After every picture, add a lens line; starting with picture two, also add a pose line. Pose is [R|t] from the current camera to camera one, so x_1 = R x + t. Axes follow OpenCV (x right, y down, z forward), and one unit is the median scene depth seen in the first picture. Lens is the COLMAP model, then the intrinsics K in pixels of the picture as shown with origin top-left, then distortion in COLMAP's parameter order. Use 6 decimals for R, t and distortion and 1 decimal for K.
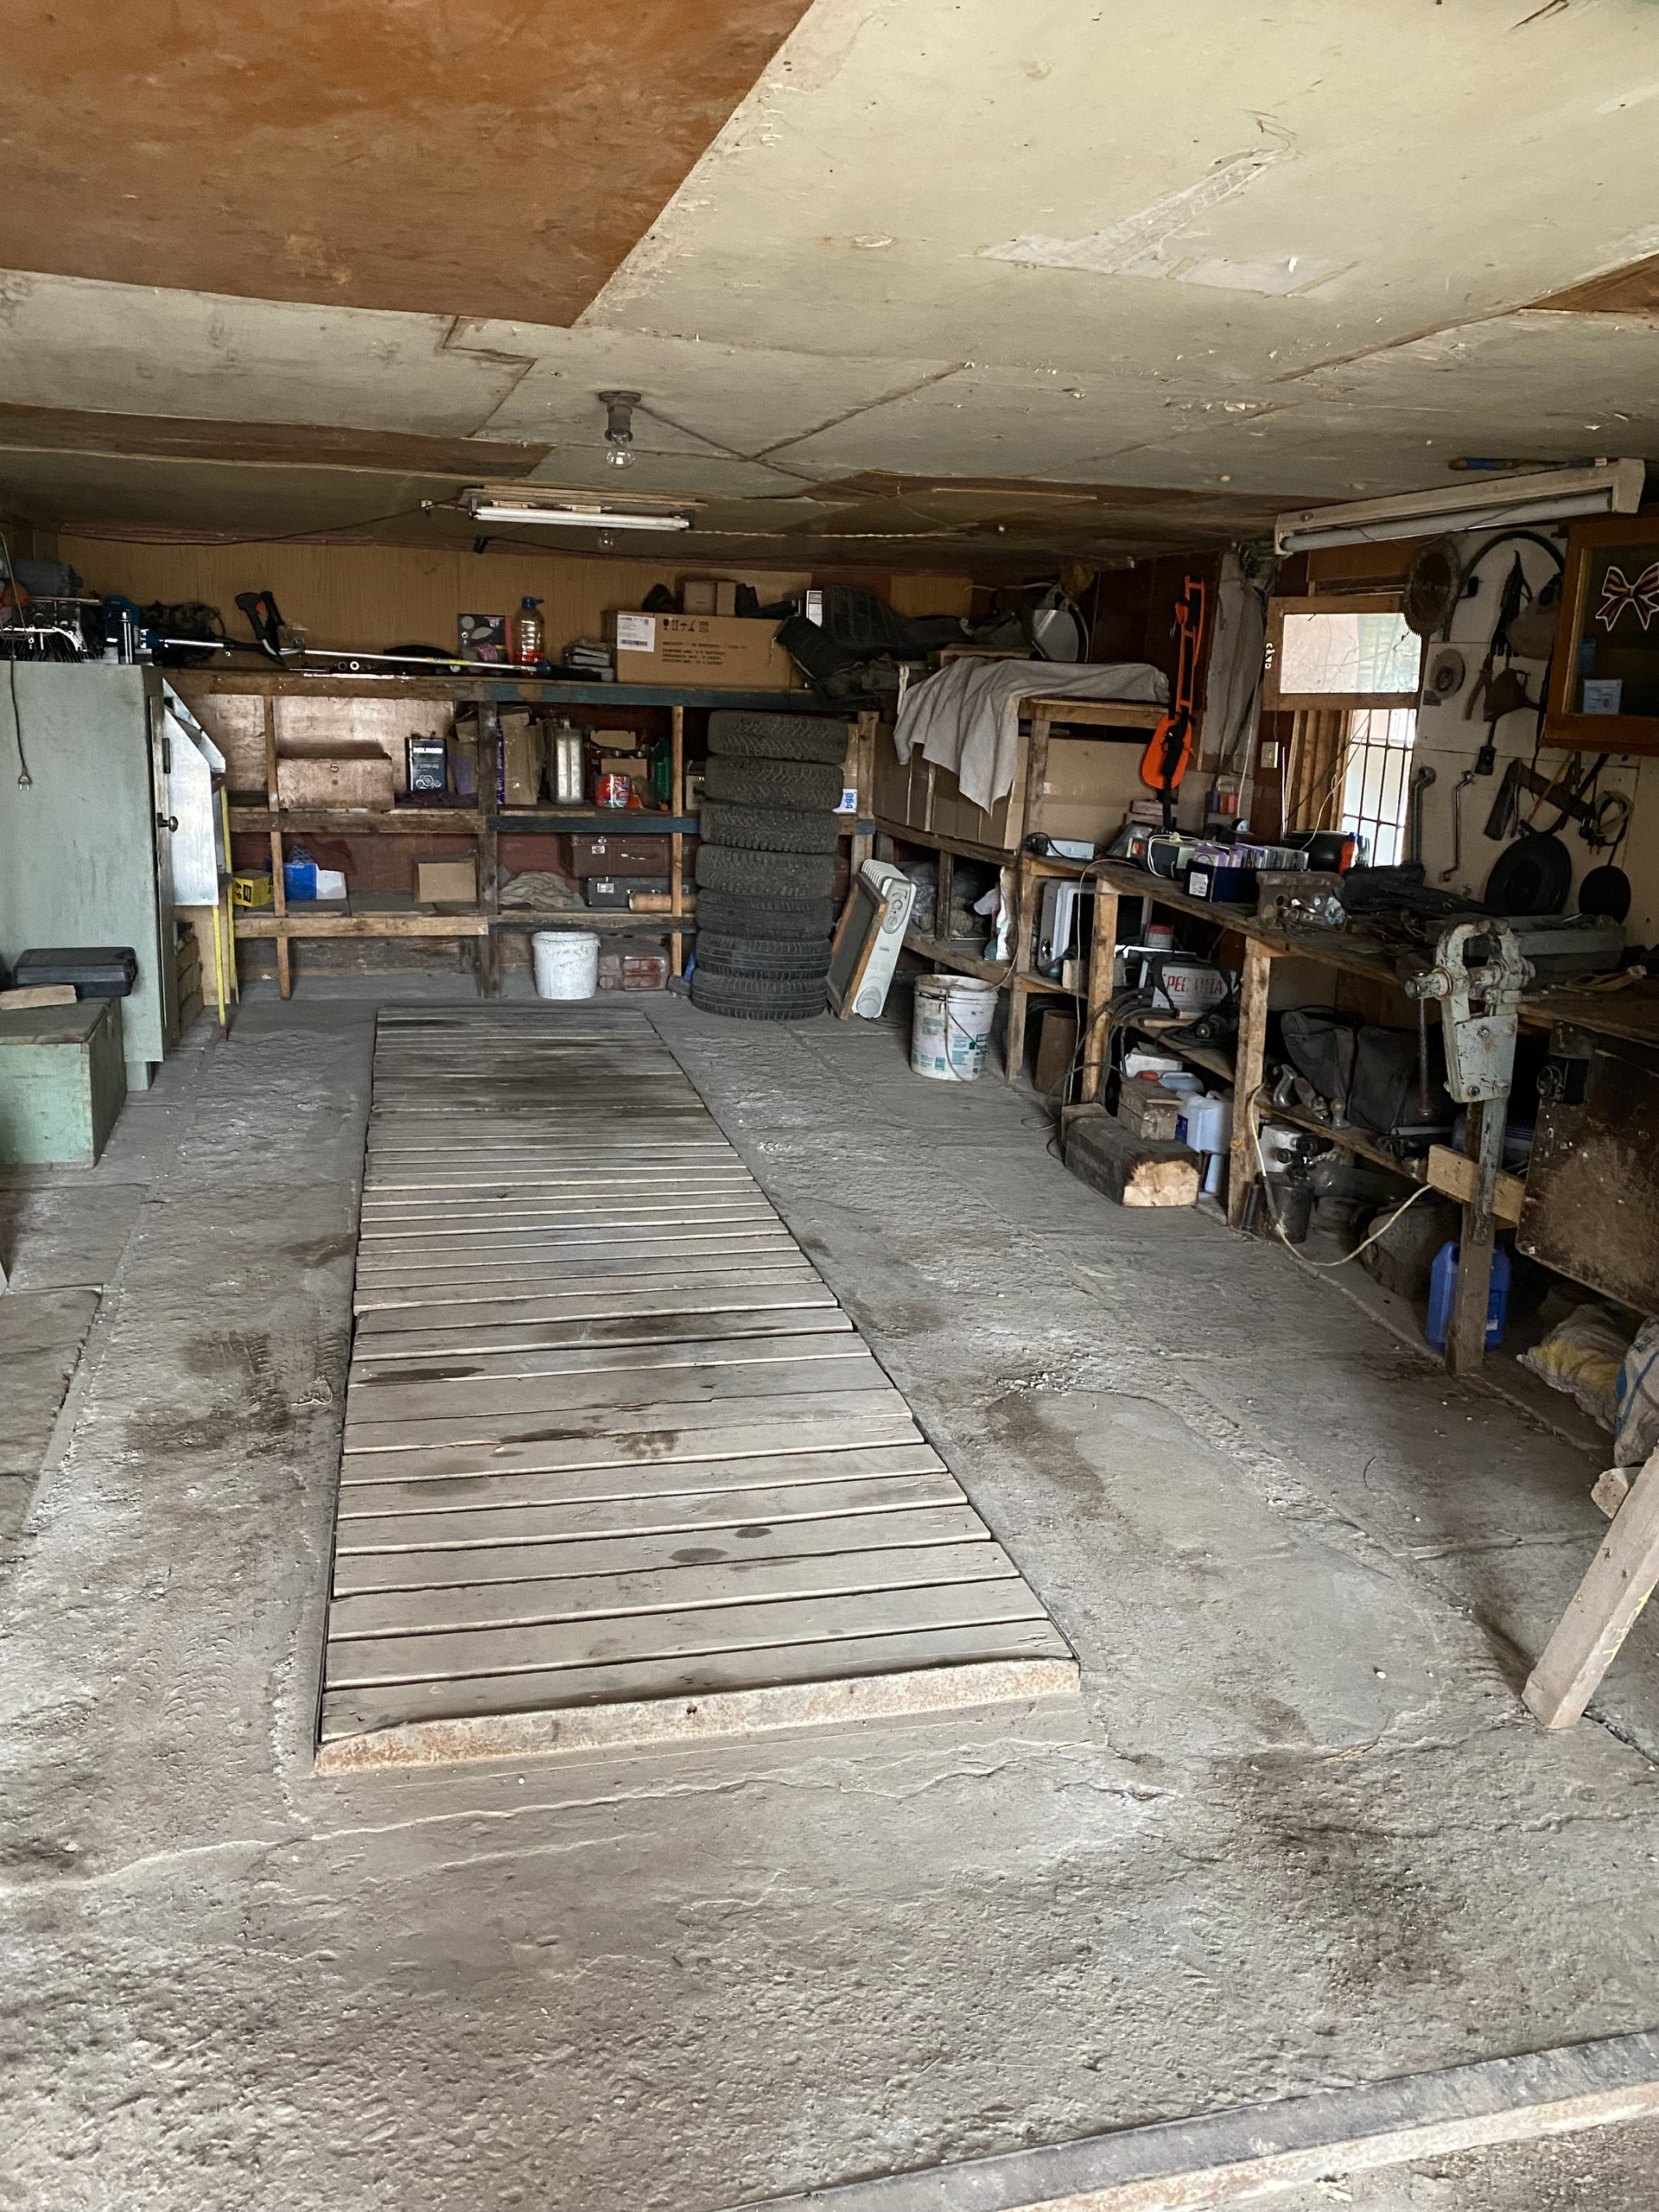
lens RADIAL K [[1809.2, 0, 829.5], [0, 1809.2, 1106.0], [0, 0, 1]] dist [0.118615, 0.000417]
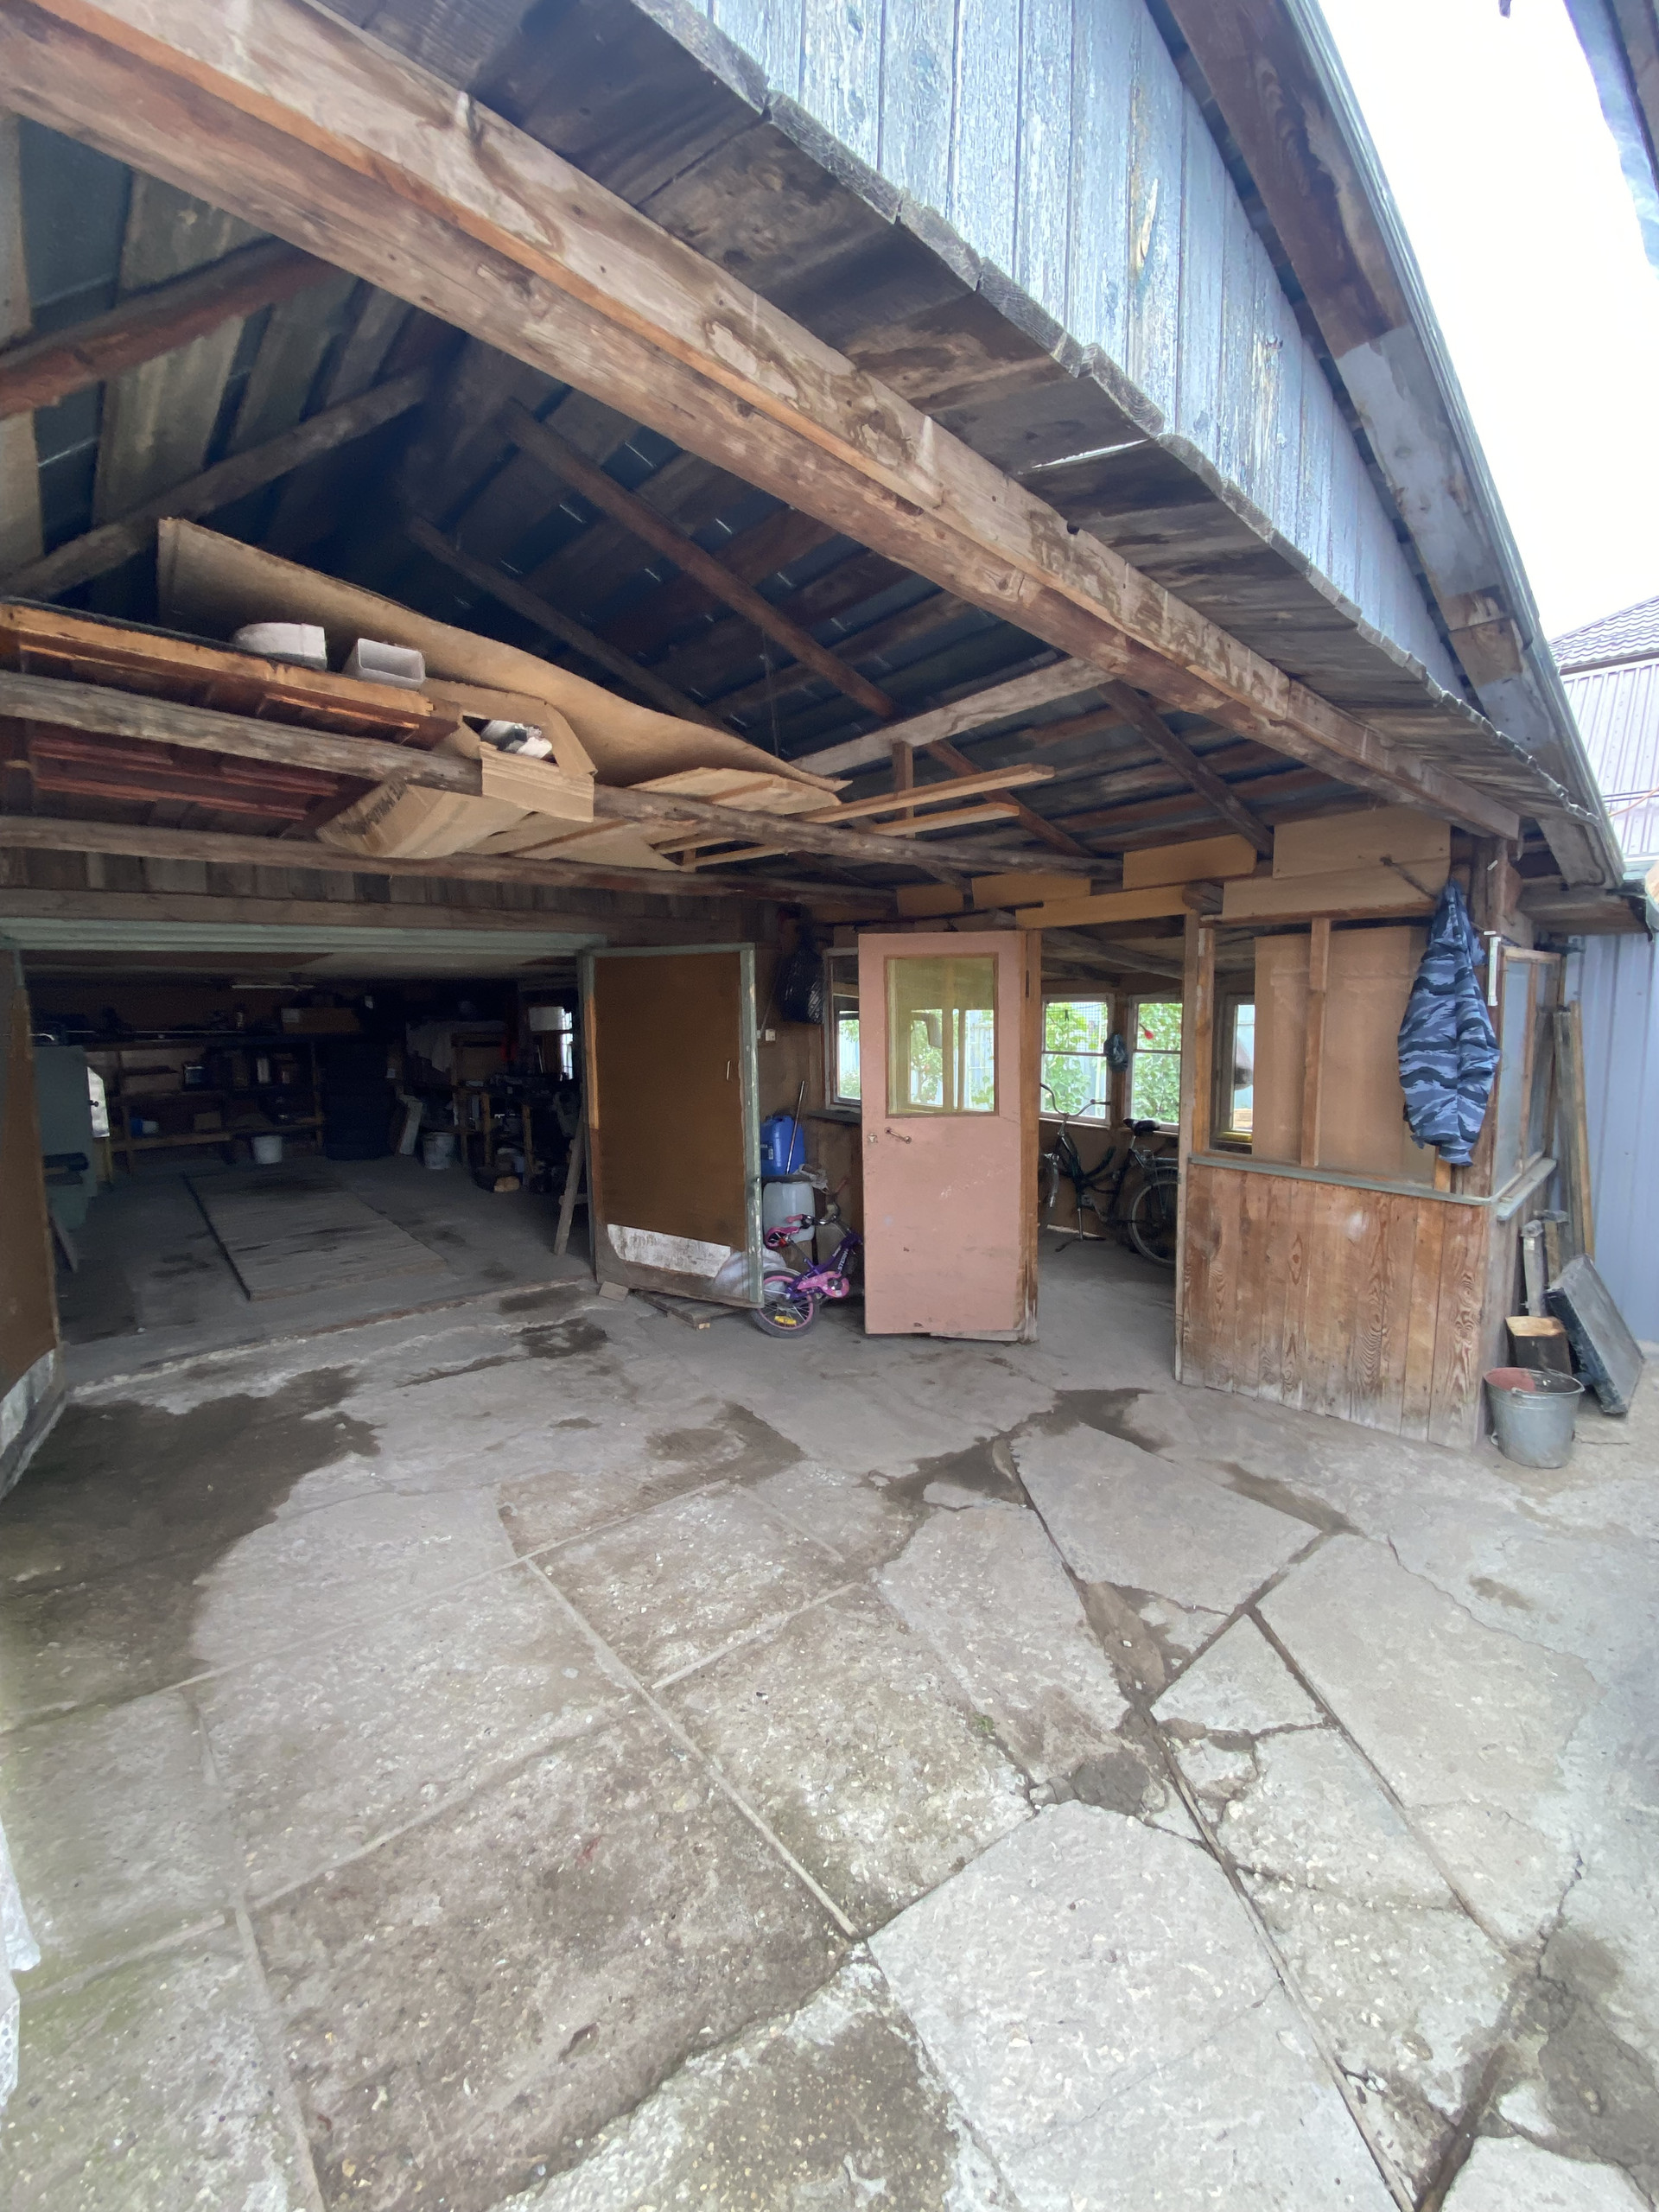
lens RADIAL K [[901.0, 0, 834.7], [0, 901.0, 1098.7], [0, 0, 1]] dist [0.020770, -0.020012]
pose [[0.899003, -0.092881, 0.427980, 0.025903], [0.144266, 0.985514, -0.089162, 0.082278], [-0.413499, 0.141899, 0.899379, -0.463416]]
